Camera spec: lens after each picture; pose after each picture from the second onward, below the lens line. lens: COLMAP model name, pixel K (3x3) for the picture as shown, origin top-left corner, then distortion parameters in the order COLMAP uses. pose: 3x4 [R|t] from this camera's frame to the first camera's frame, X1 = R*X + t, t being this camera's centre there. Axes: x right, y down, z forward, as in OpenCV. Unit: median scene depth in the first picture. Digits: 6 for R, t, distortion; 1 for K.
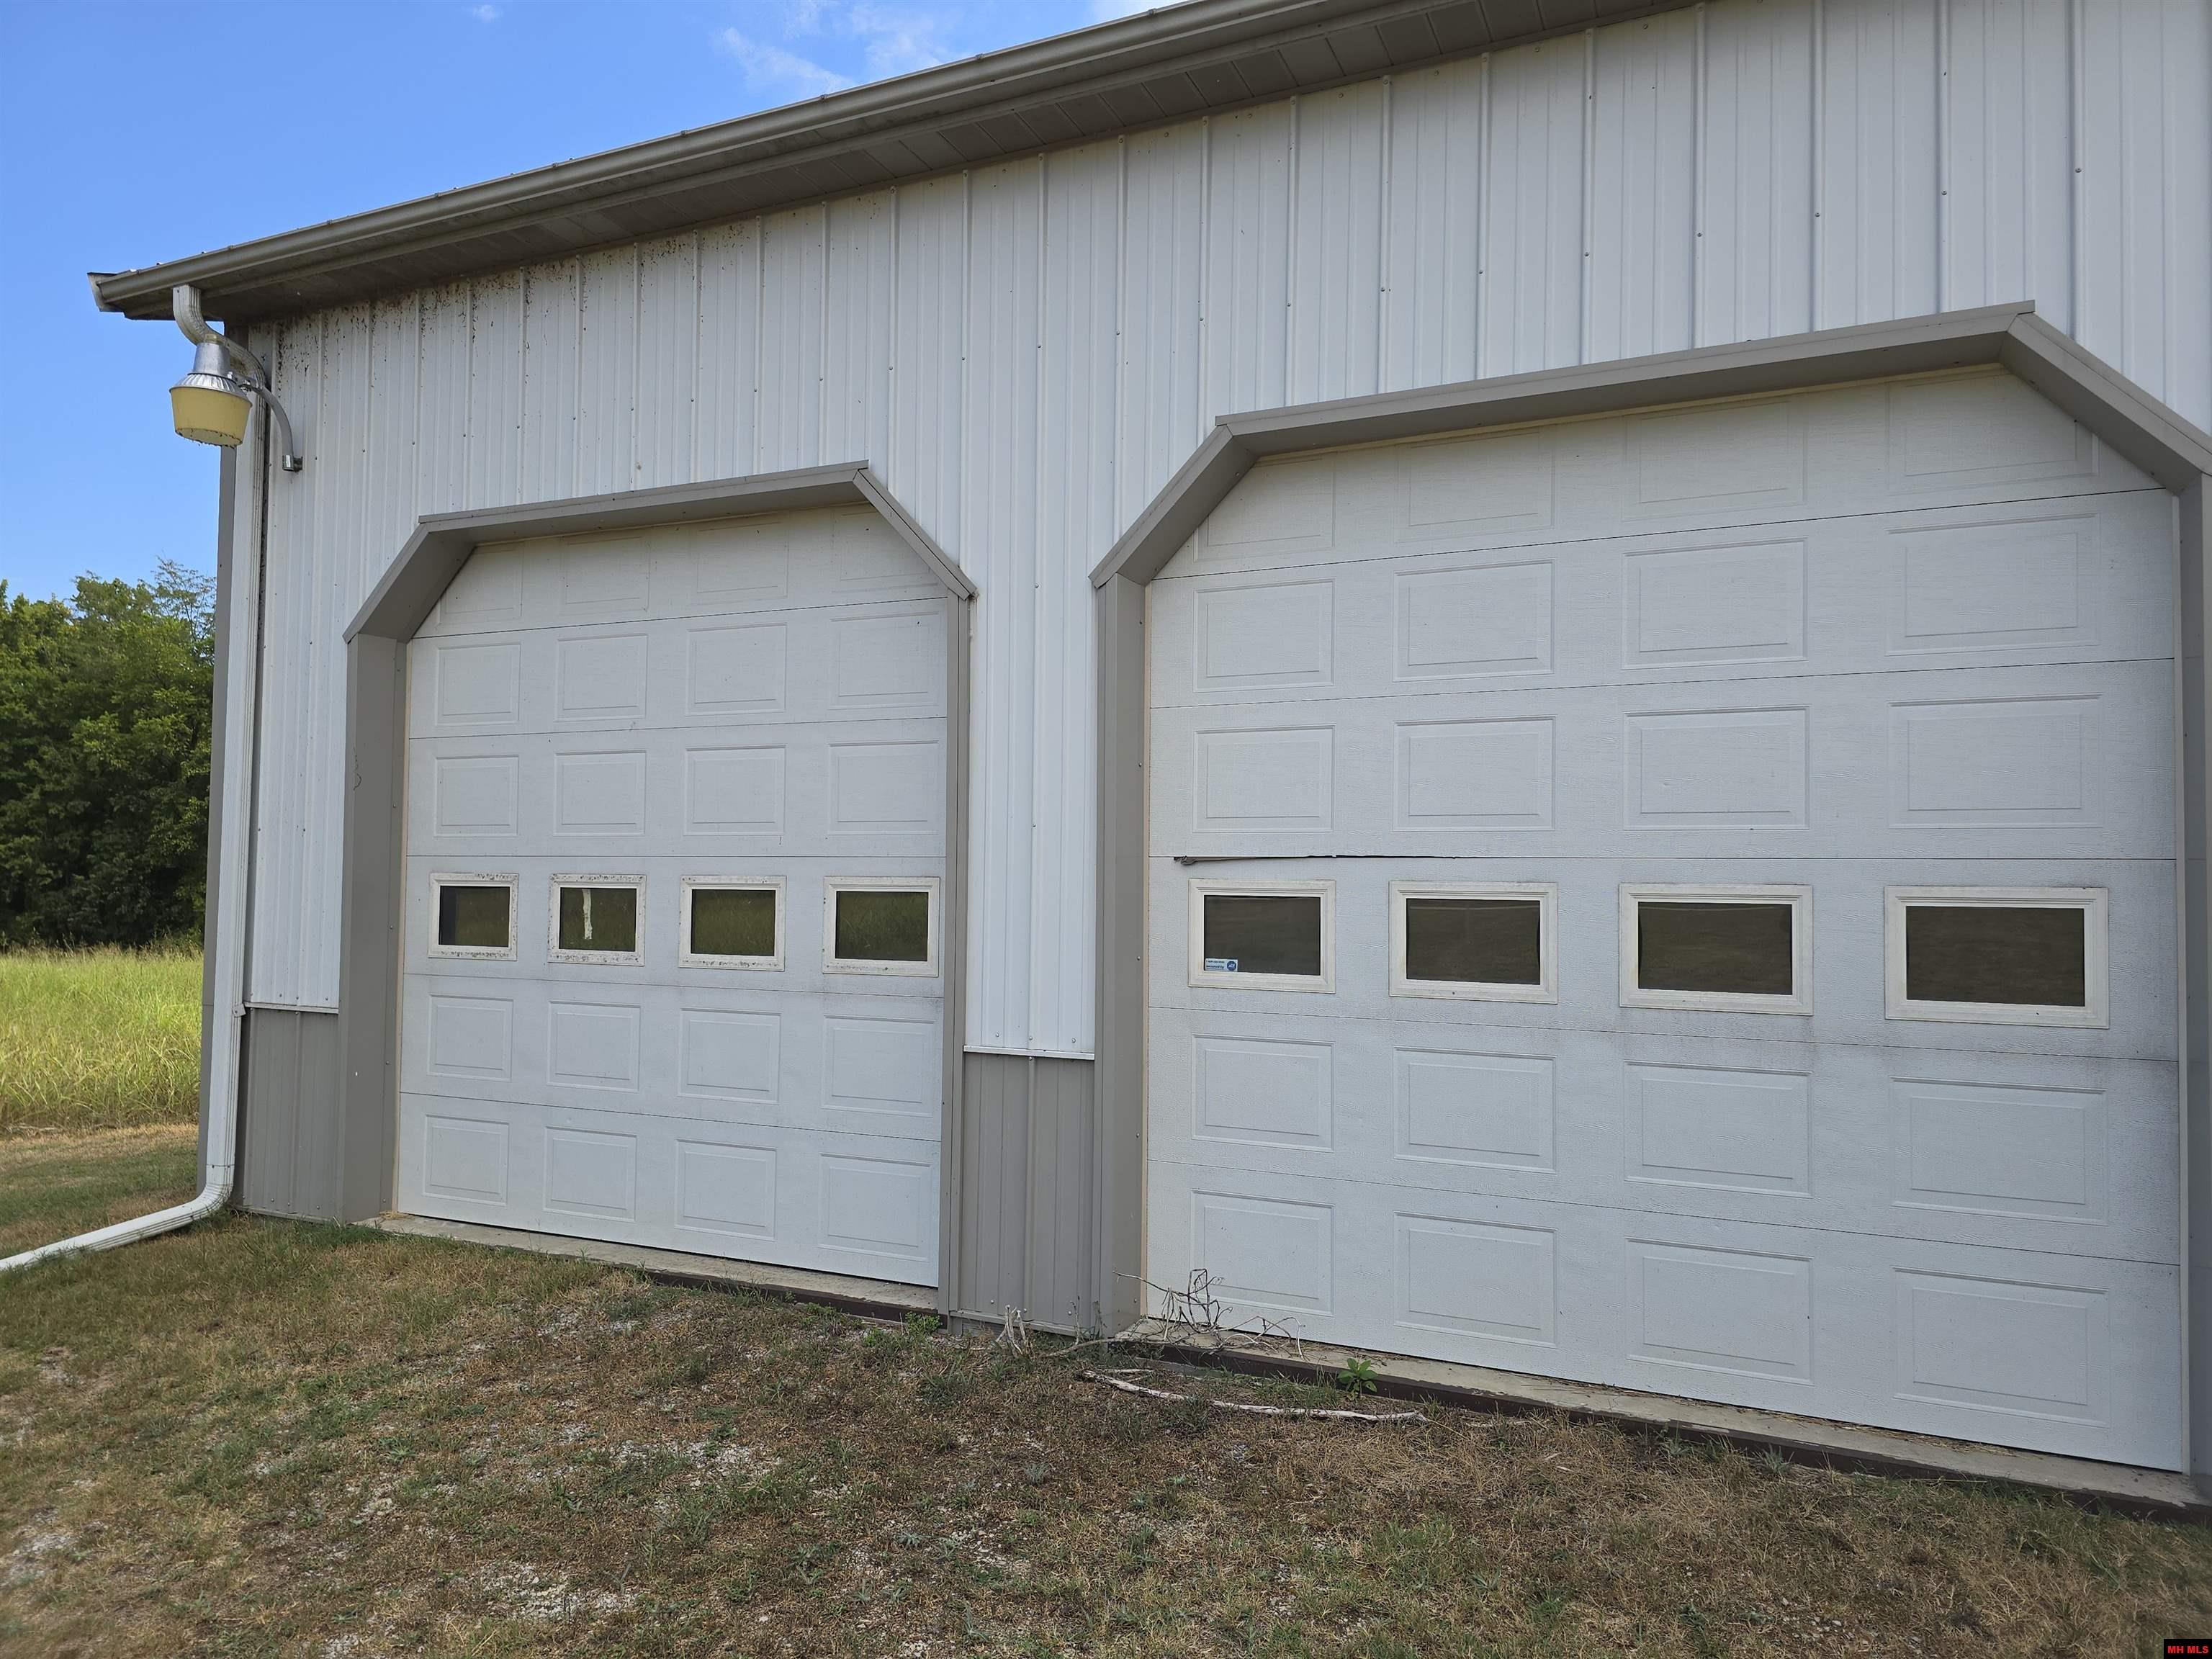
lens RADIAL K [[1464.0, 0, 1100.8], [0, 1464.0, 837.7], [0, 0, 1]] dist [0.116376, -0.105085]
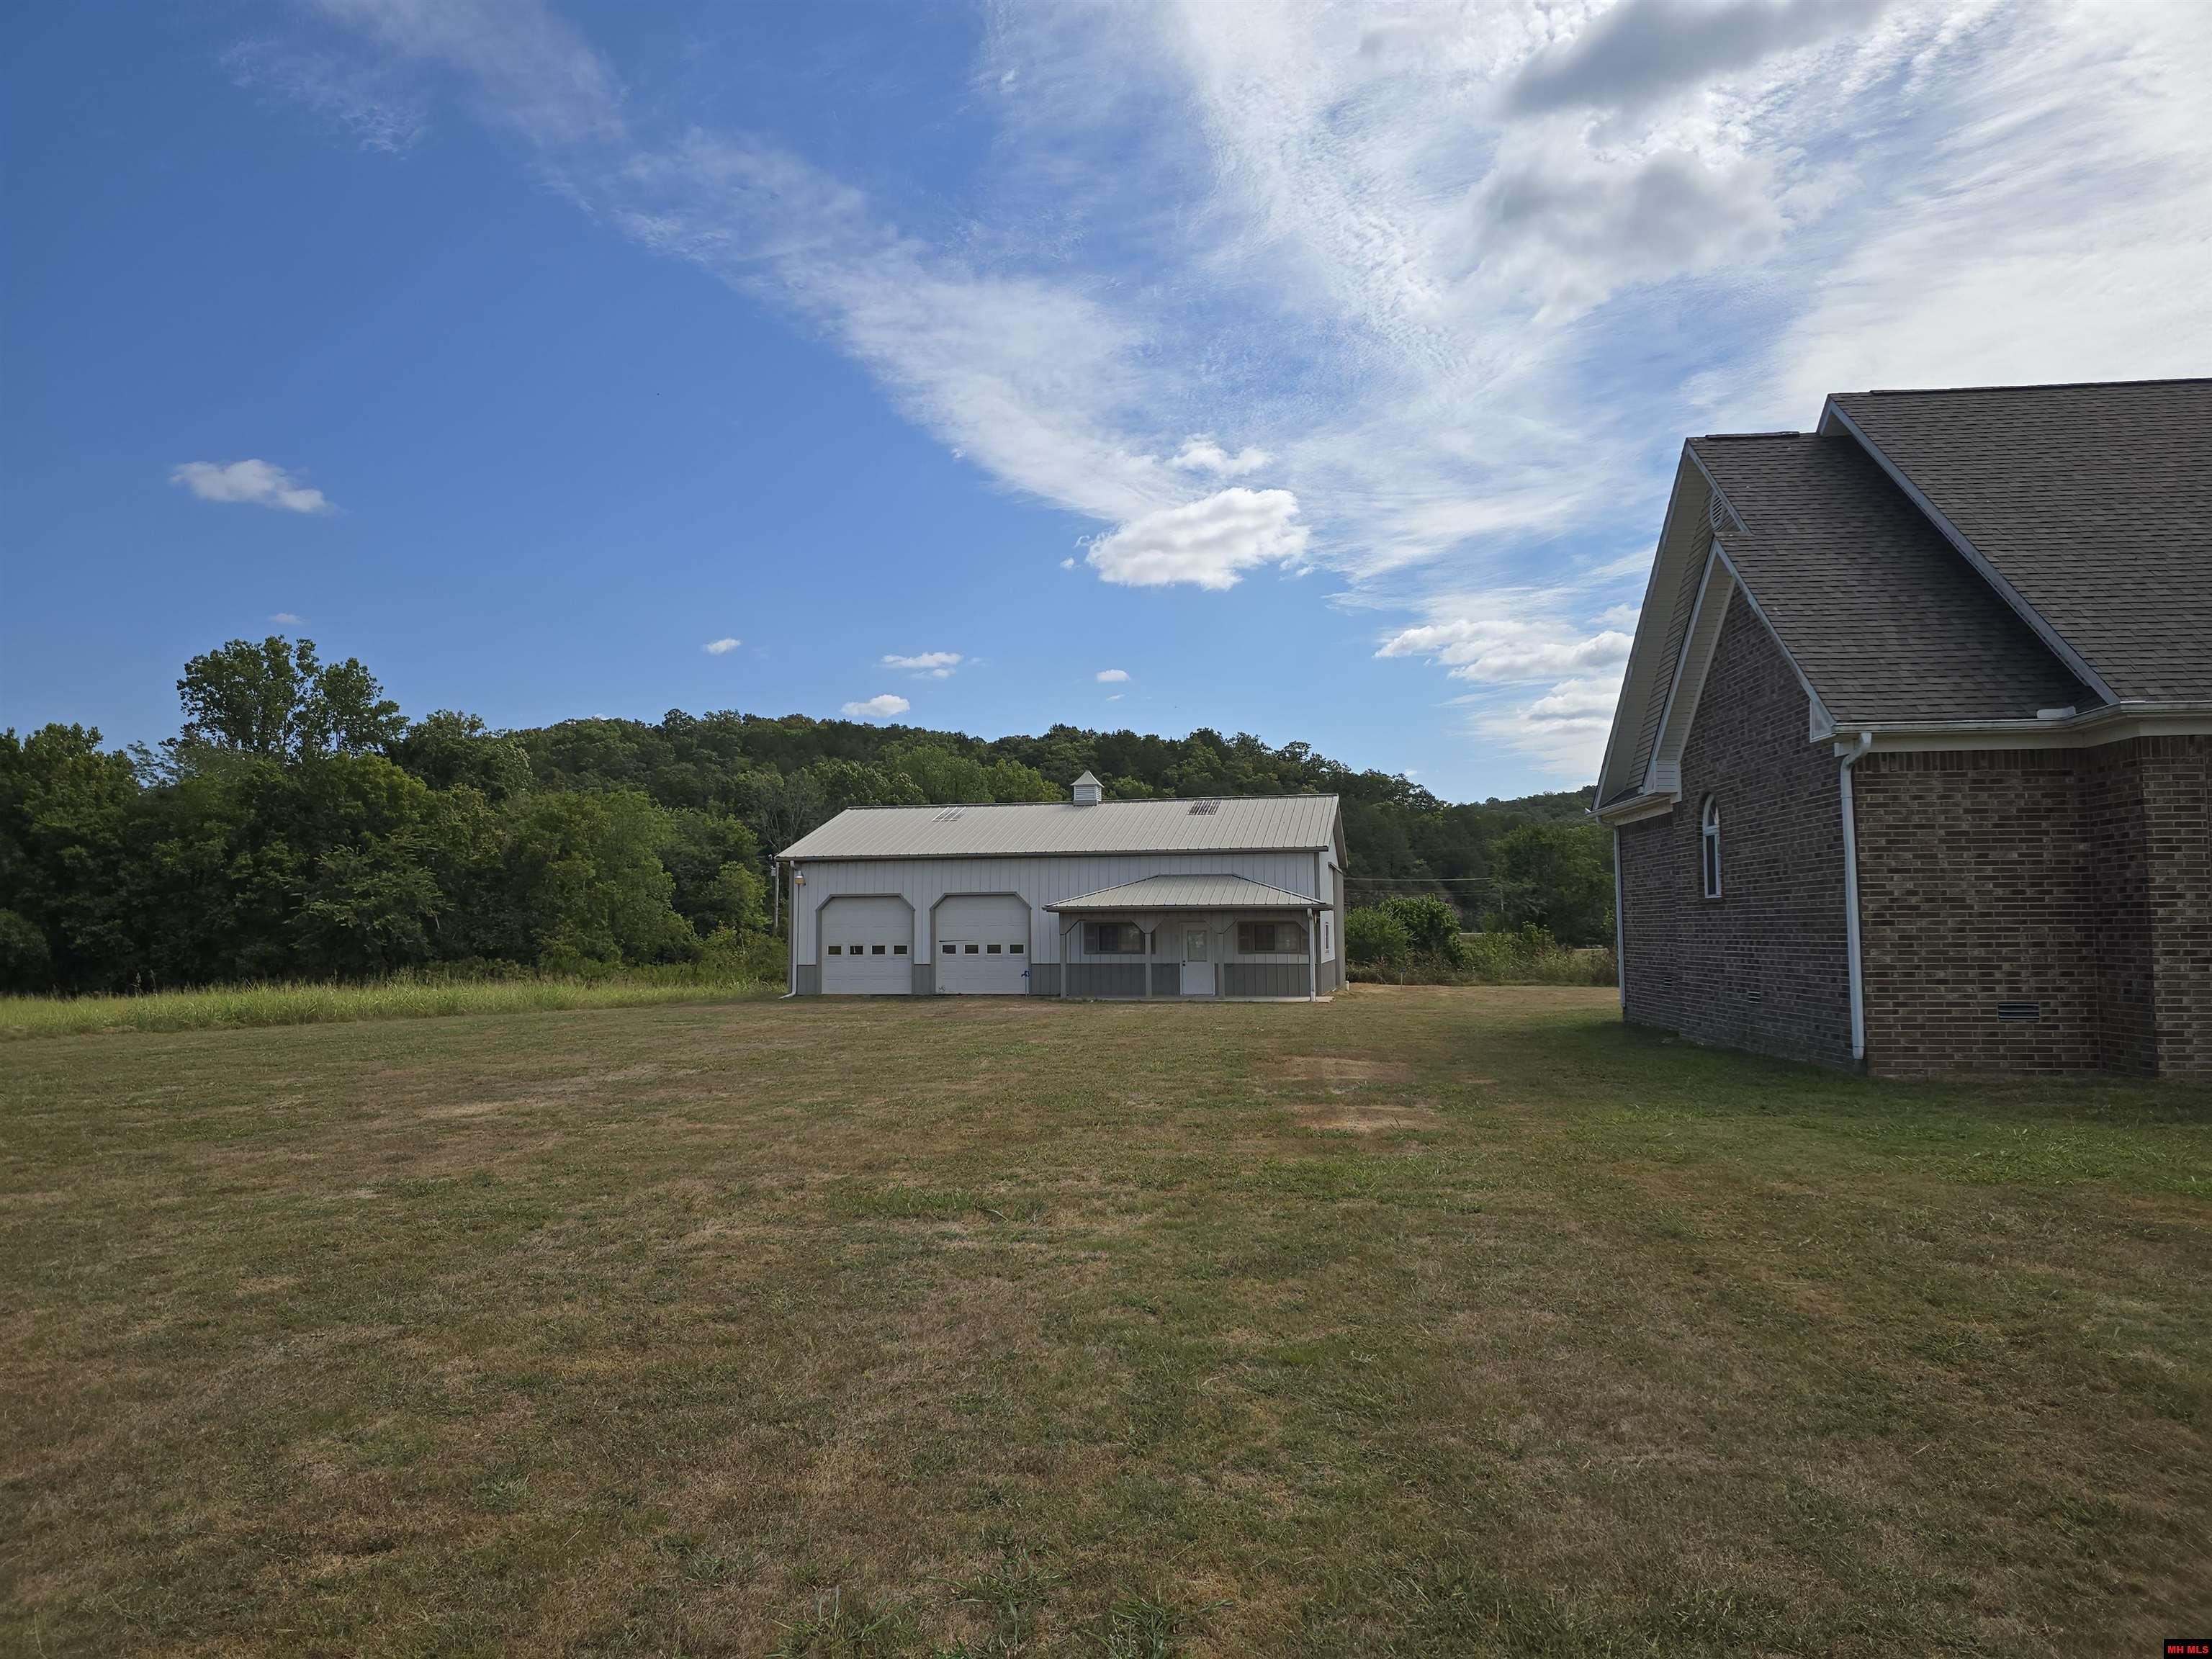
lens RADIAL K [[1464.0, 0, 1100.8], [0, 1464.0, 837.7], [0, 0, 1]] dist [0.116376, -0.105085]
pose [[0.972366, -0.008009, 0.233323, -0.097561], [0.013532, 0.999665, -0.022082, -0.036832], [-0.233068, 0.024629, 0.972148, -0.721379]]
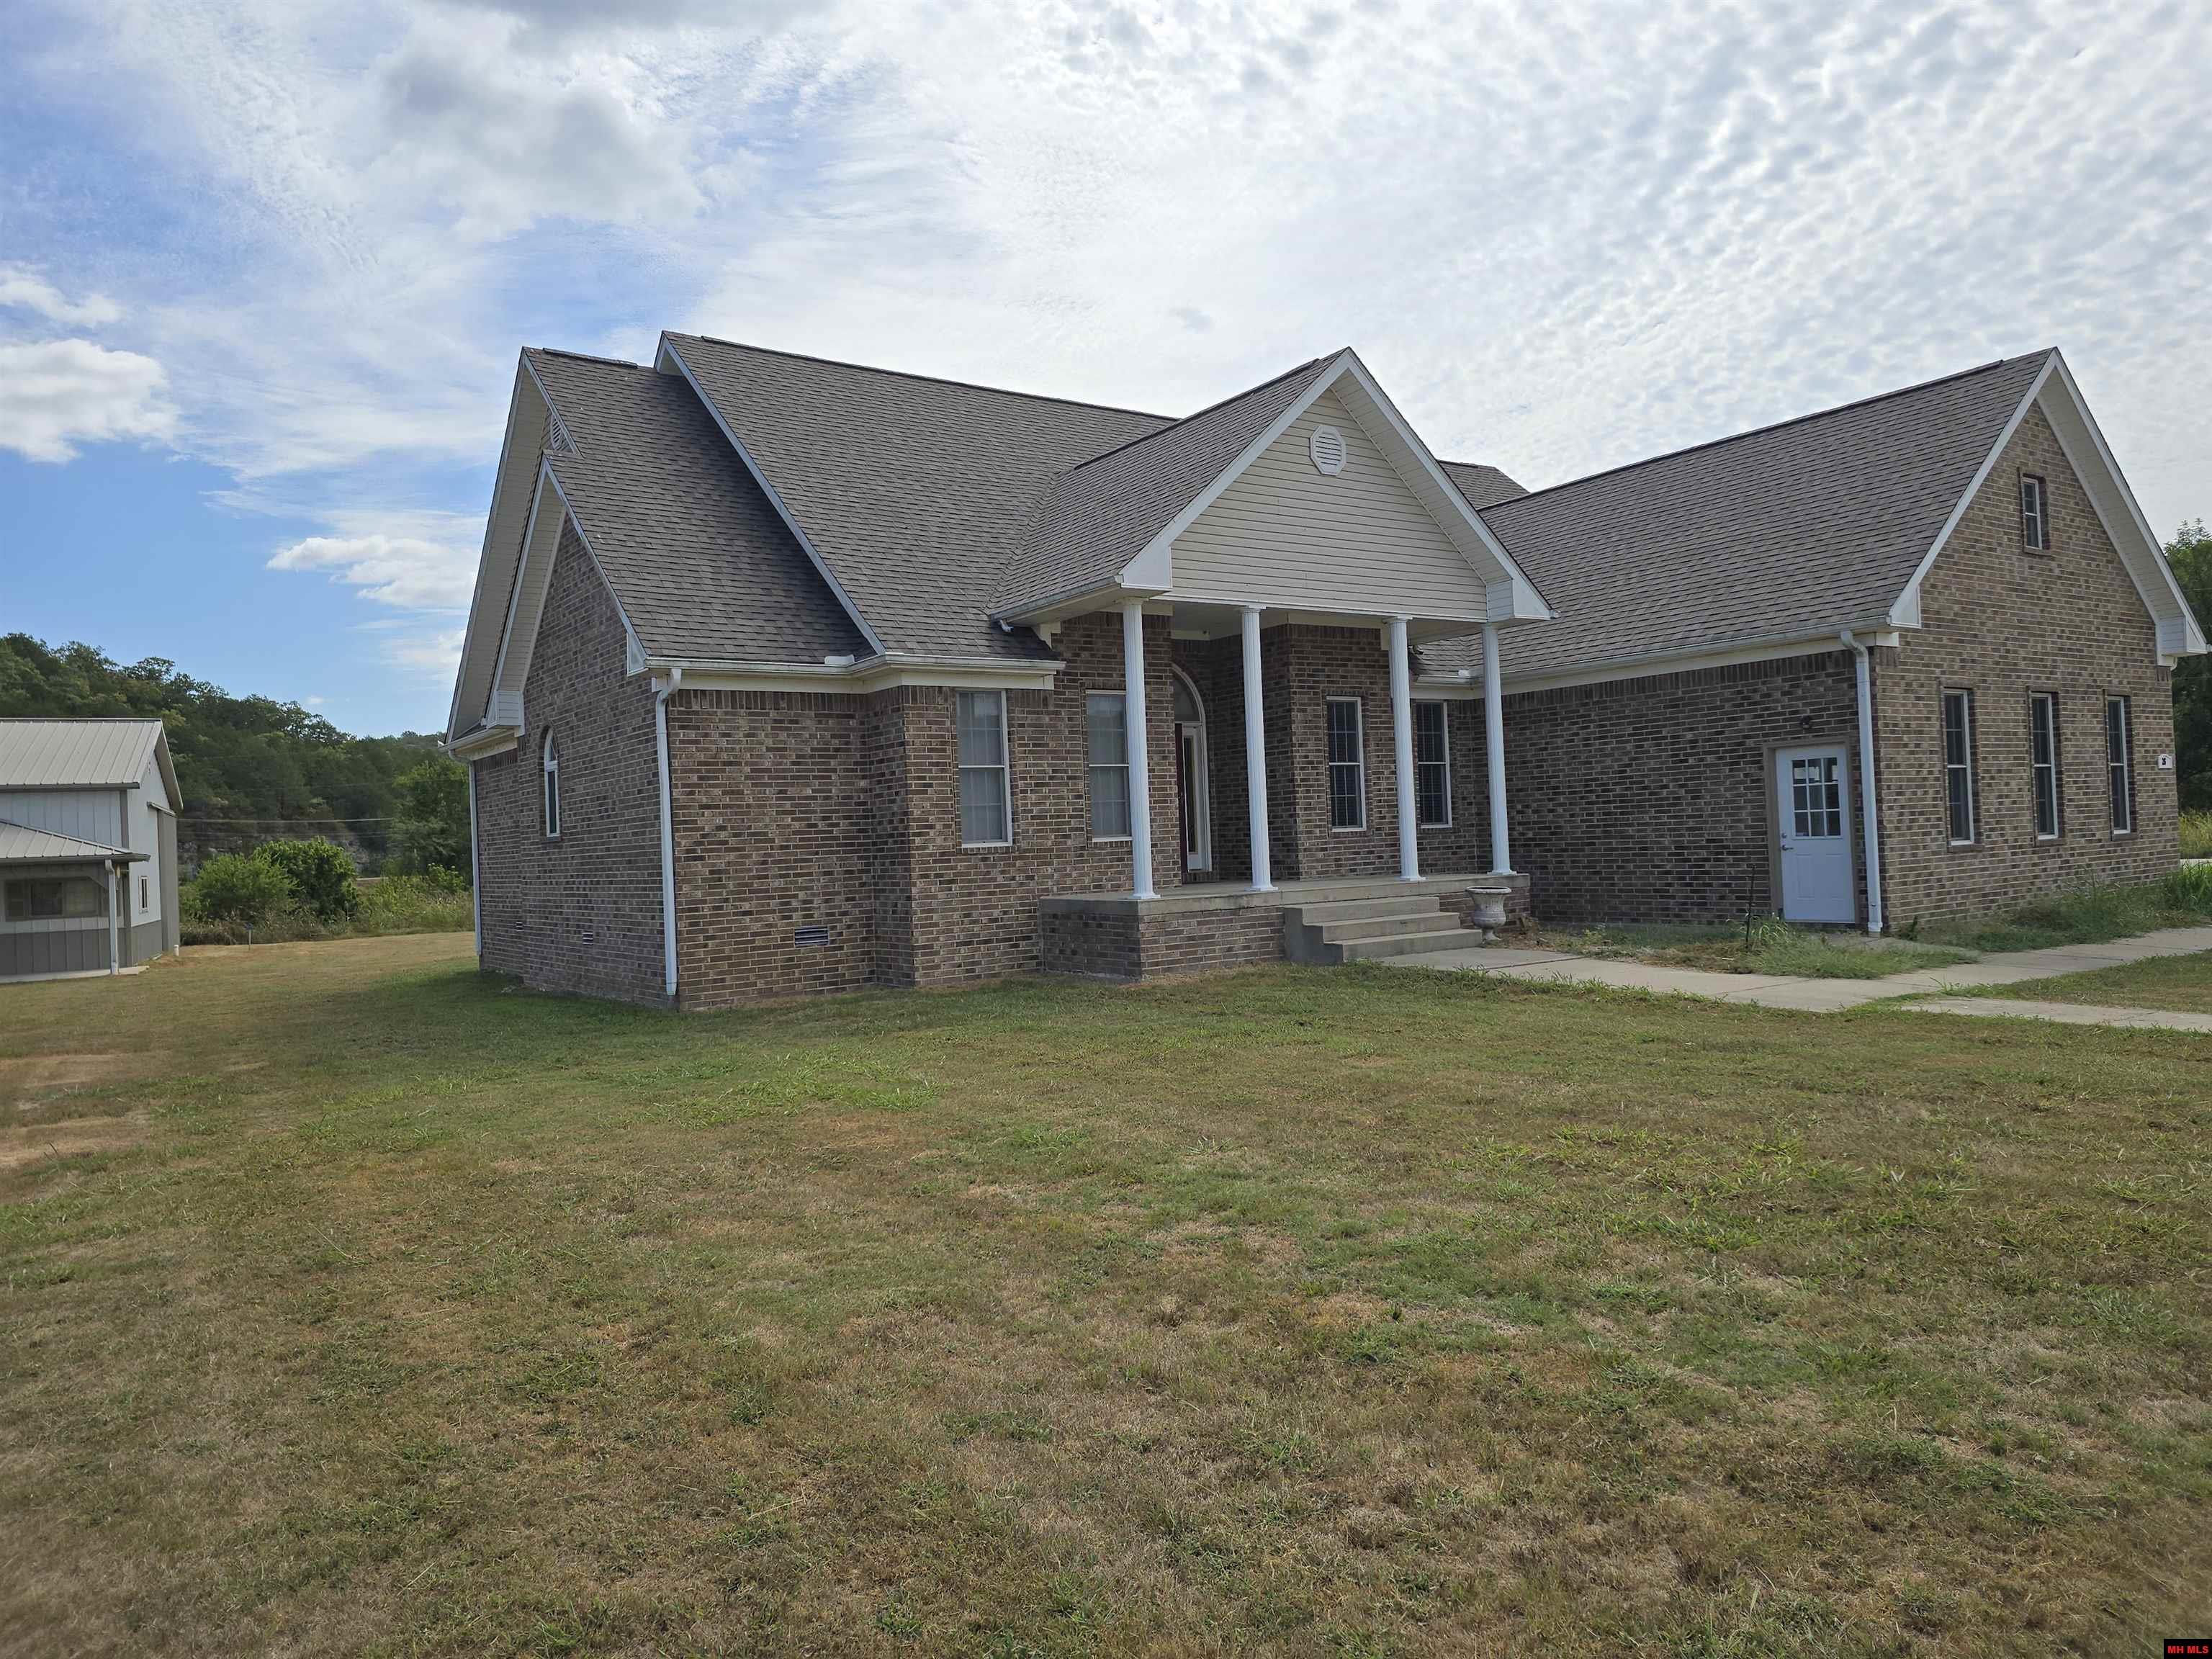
lens RADIAL K [[1426.5, 0, 1114.1], [0, 1426.5, 823.4], [0, 0, 1]] dist [0.106353, -0.117365]
pose [[0.590356, -0.031125, 0.806543, -0.066031], [0.020523, 0.999512, 0.023550, -0.036554], [-0.806882, 0.002650, 0.590706, -0.708537]]
